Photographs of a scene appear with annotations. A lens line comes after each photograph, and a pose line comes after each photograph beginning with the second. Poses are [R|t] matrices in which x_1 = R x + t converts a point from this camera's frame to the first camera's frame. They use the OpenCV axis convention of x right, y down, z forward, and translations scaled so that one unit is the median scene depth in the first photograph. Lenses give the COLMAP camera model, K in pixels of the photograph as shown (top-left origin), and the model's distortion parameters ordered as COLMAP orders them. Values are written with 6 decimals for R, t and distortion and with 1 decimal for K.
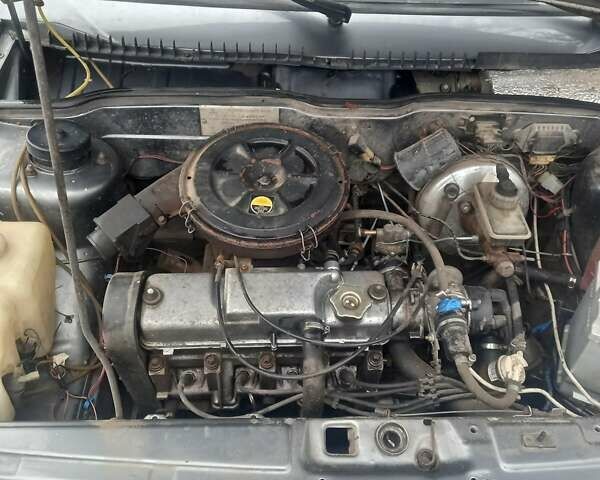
lens RADIAL K [[603.6, 0, 300.0], [0, 603.6, 240.0], [0, 0, 1]] dist [0.044659, -0.029789]
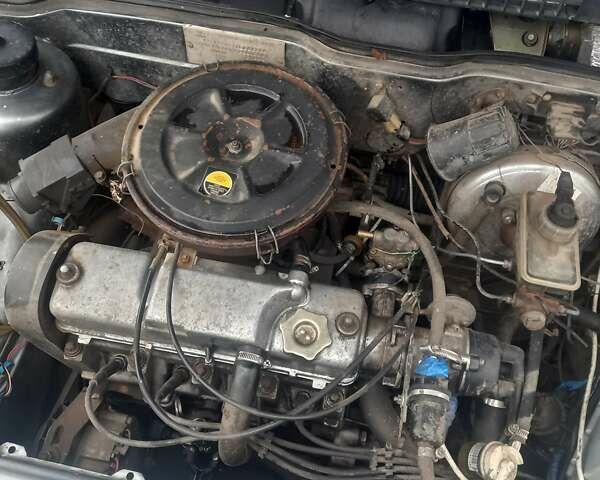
lens RADIAL K [[603.6, 0, 300.0], [0, 603.6, 240.0], [0, 0, 1]] dist [0.044659, -0.029789]
pose [[0.973170, 0.190383, -0.129205, 0.140007], [-0.161777, 0.965482, 0.204138, -0.152648], [0.163609, -0.177759, 0.970378, 0.254666]]
